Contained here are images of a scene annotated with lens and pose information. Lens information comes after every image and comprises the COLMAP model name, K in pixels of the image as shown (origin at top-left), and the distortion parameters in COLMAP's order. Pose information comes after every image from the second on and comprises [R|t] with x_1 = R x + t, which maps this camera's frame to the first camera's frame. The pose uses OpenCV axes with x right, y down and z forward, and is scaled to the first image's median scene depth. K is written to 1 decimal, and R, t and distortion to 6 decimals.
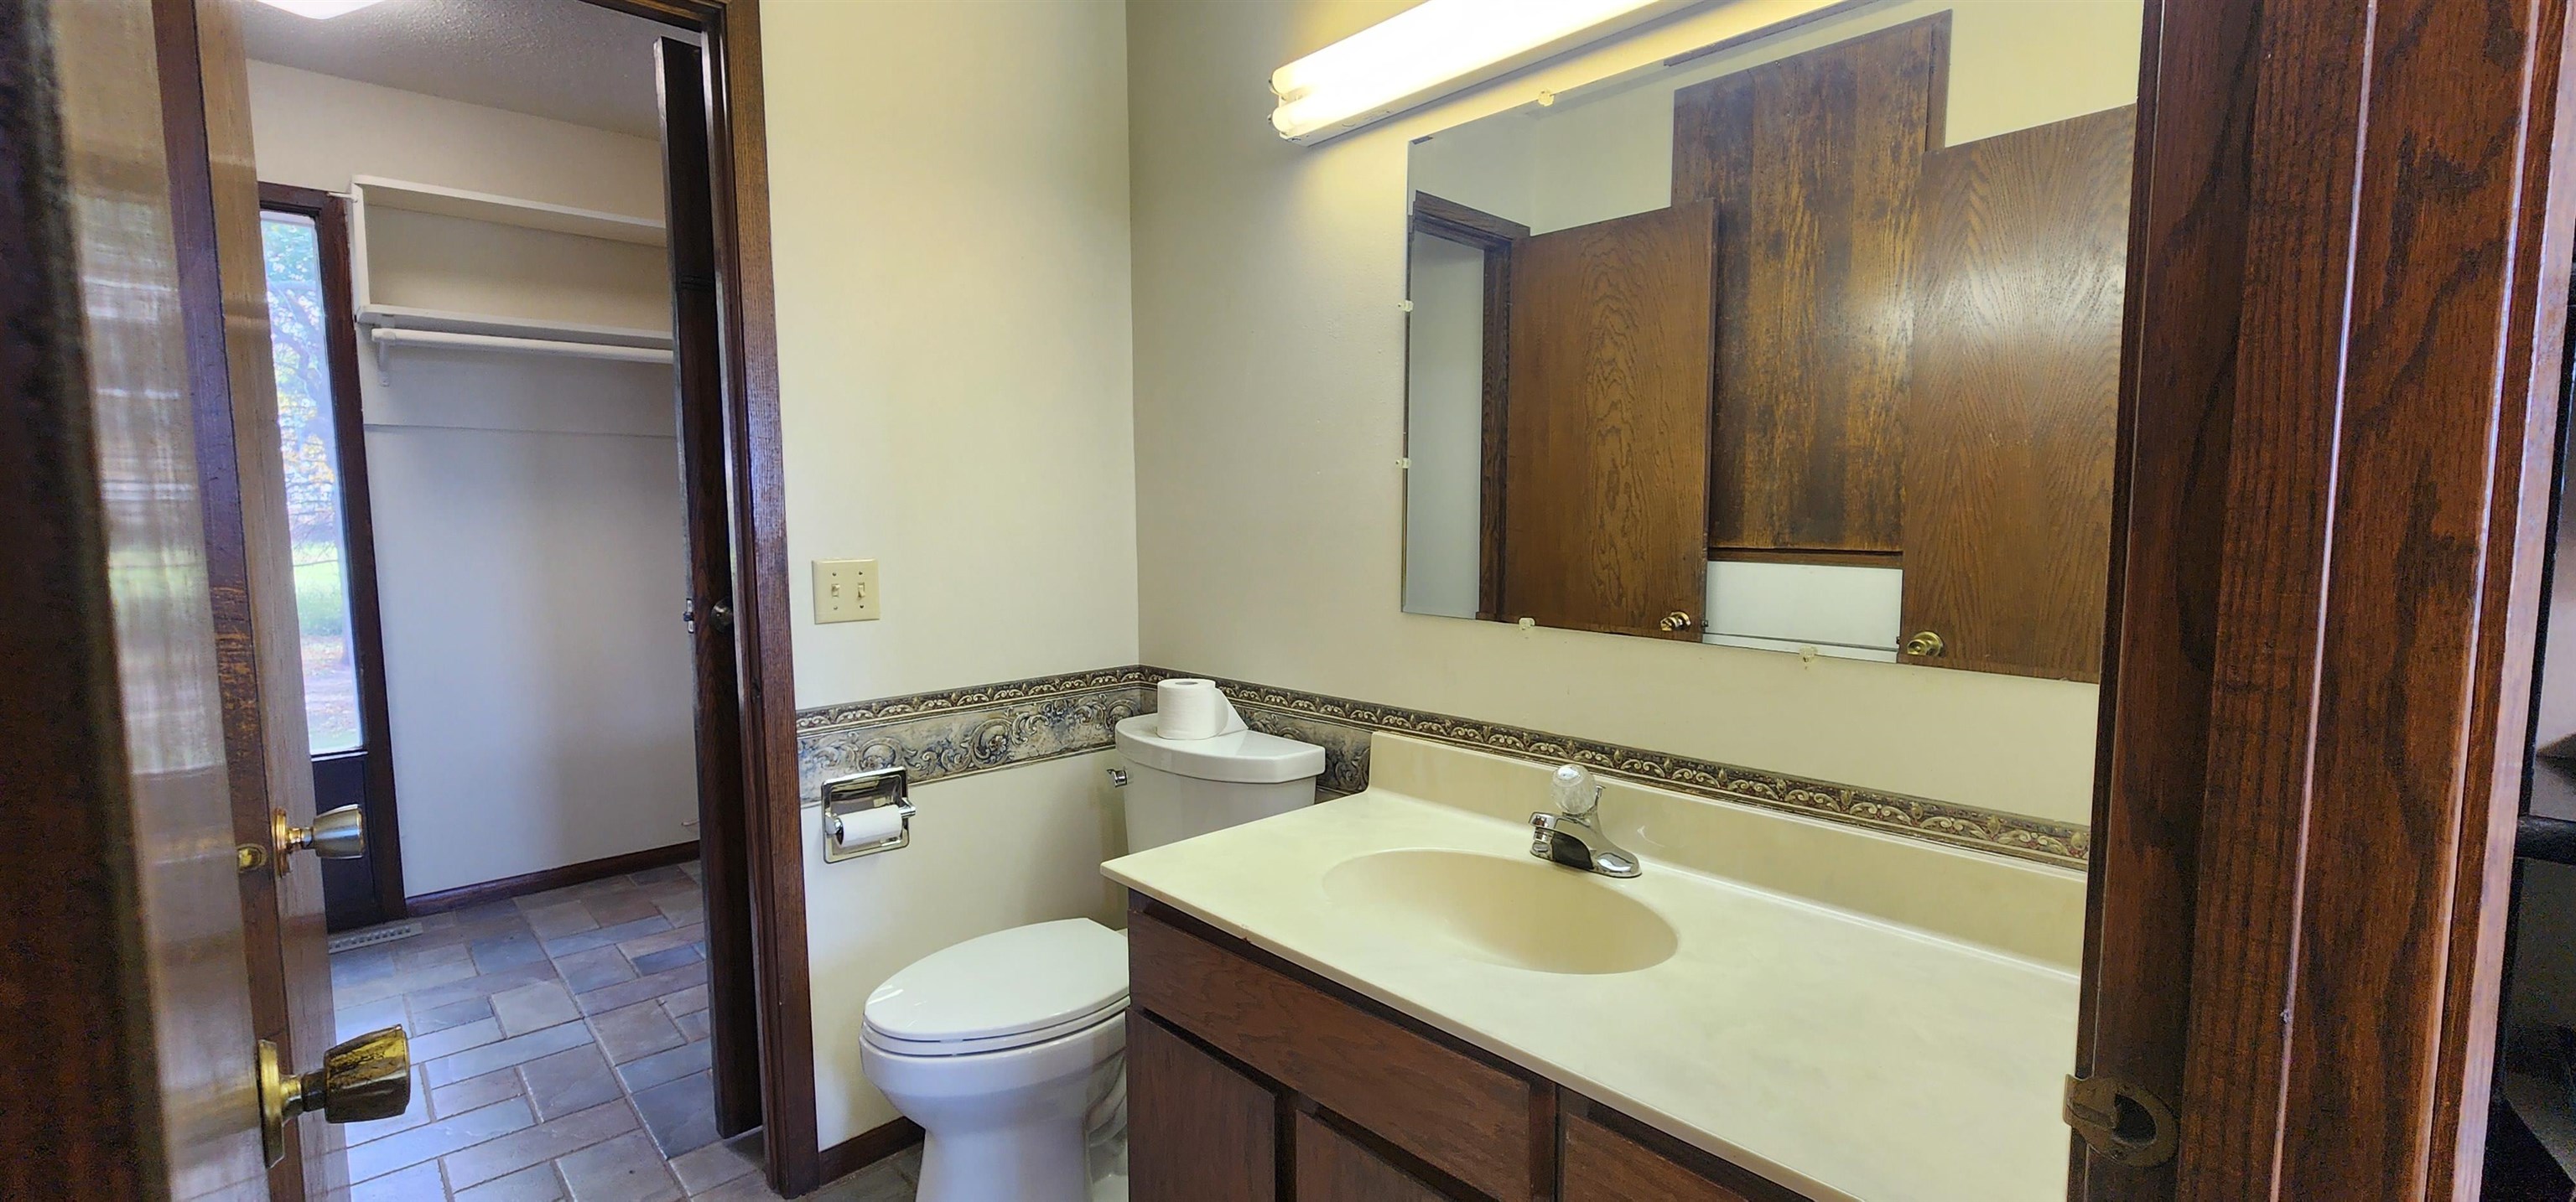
lens RADIAL K [[1044.9, 0, 1284.1], [0, 1044.9, 602.8], [0, 0, 1]] dist [0.001831, -0.000211]
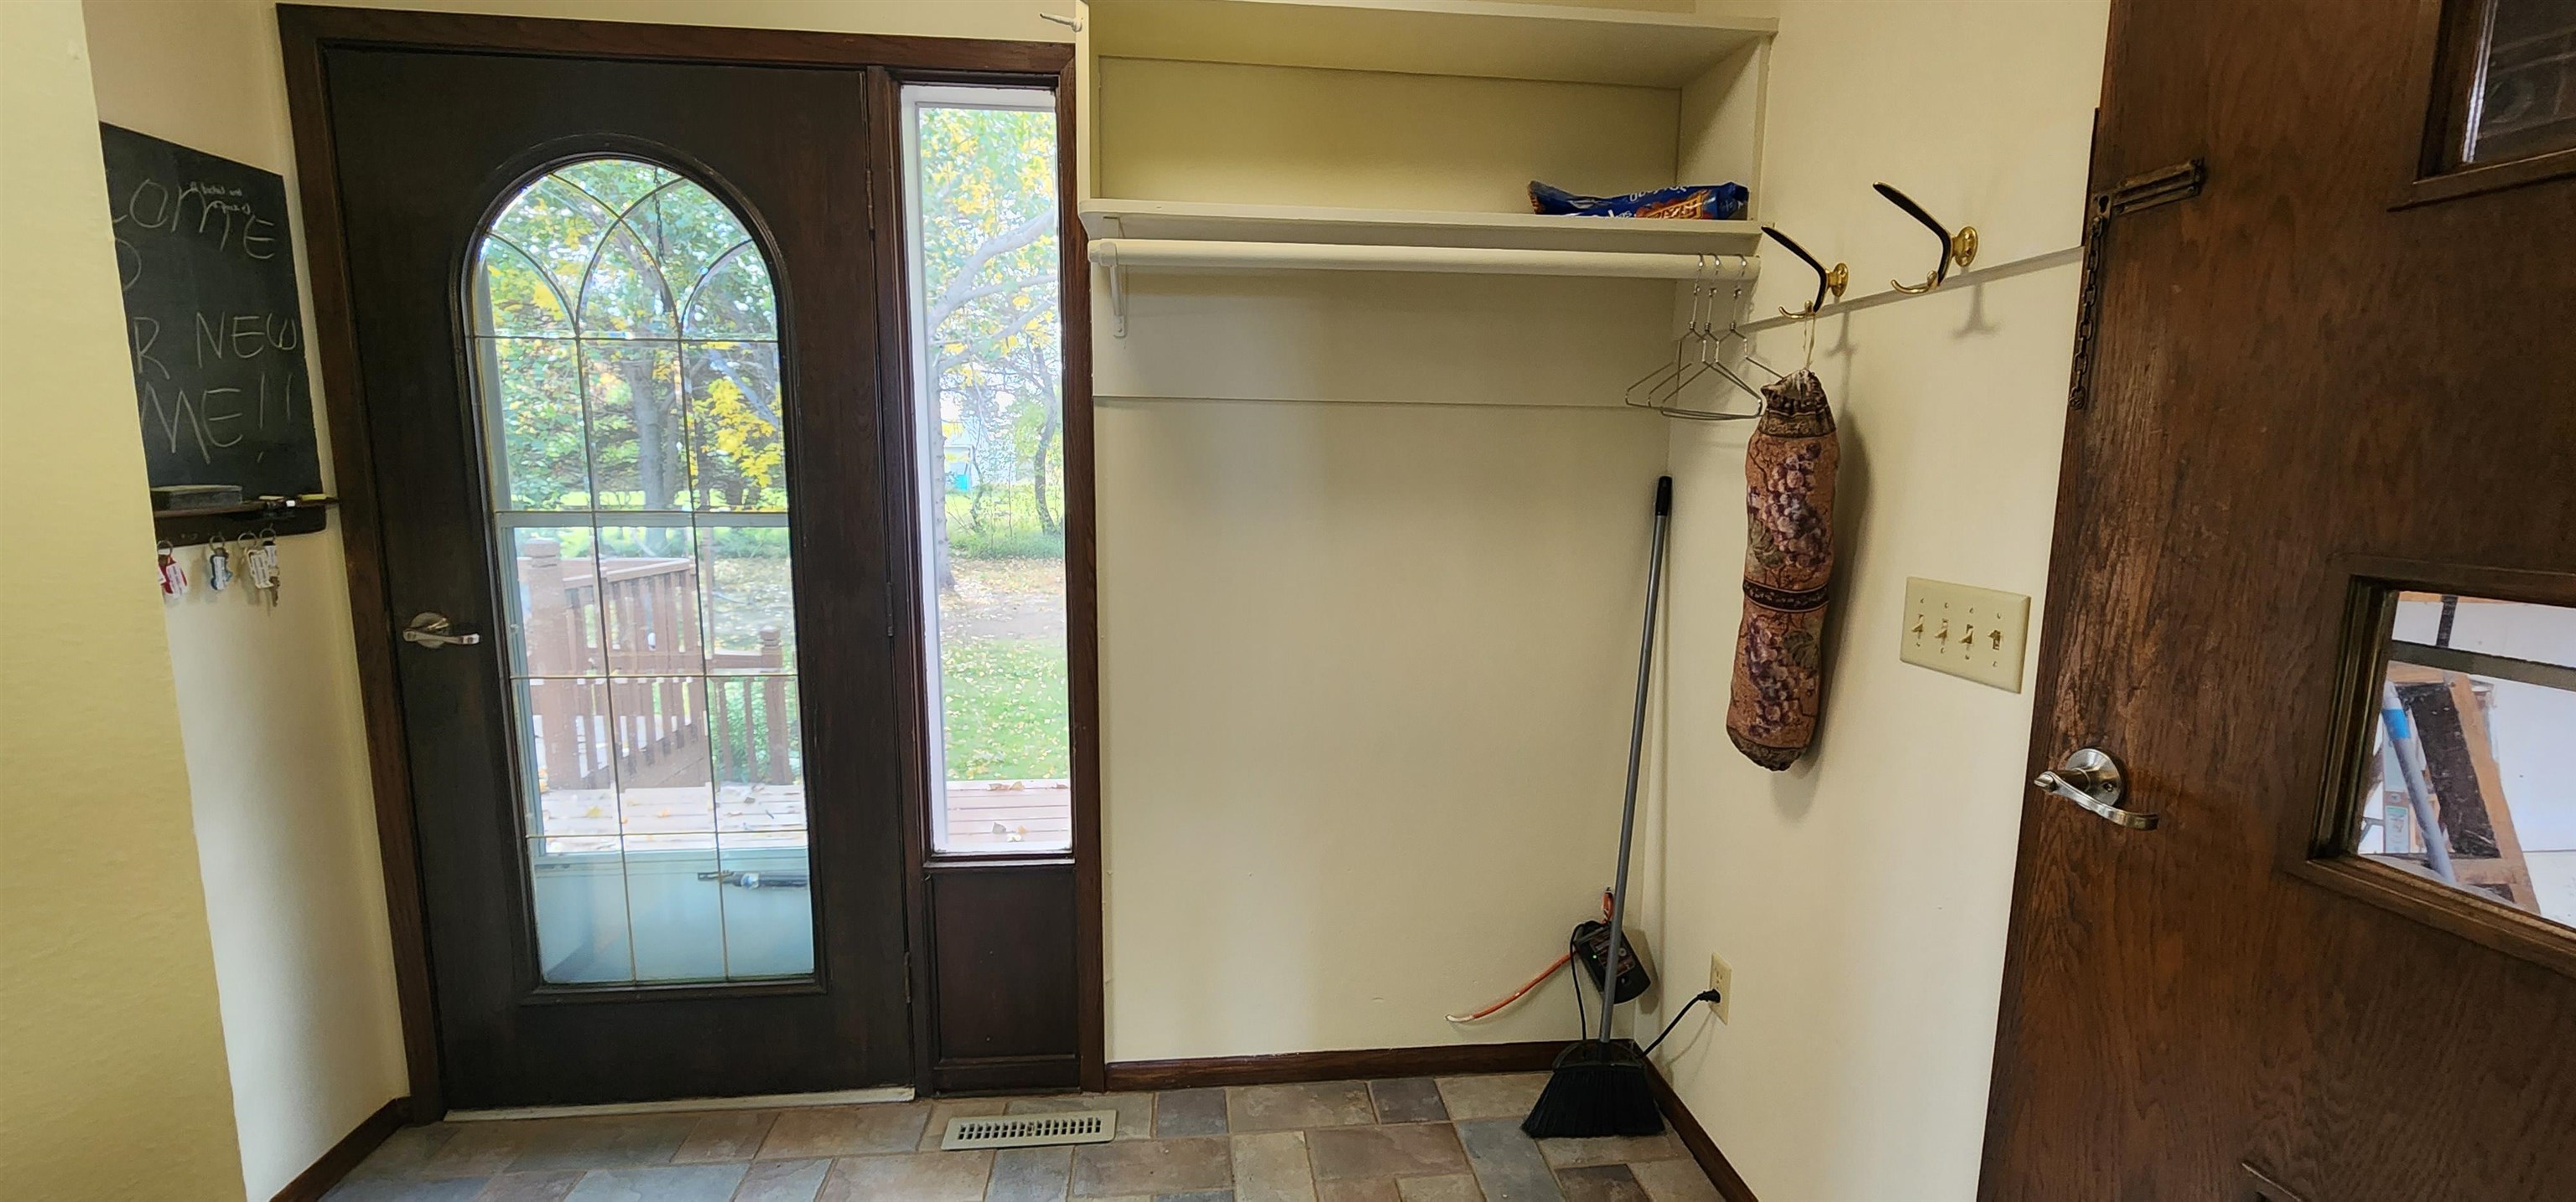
lens RADIAL K [[1044.9, 0, 1281.9], [0, 1044.9, 606.3], [0, 0, 1]] dist [0.001831, -0.000211]
pose [[0.795753, 0.095363, -0.598065, -0.357816], [-0.067339, 0.995334, 0.069111, -0.088421], [0.601865, -0.014722, 0.798462, 0.522811]]
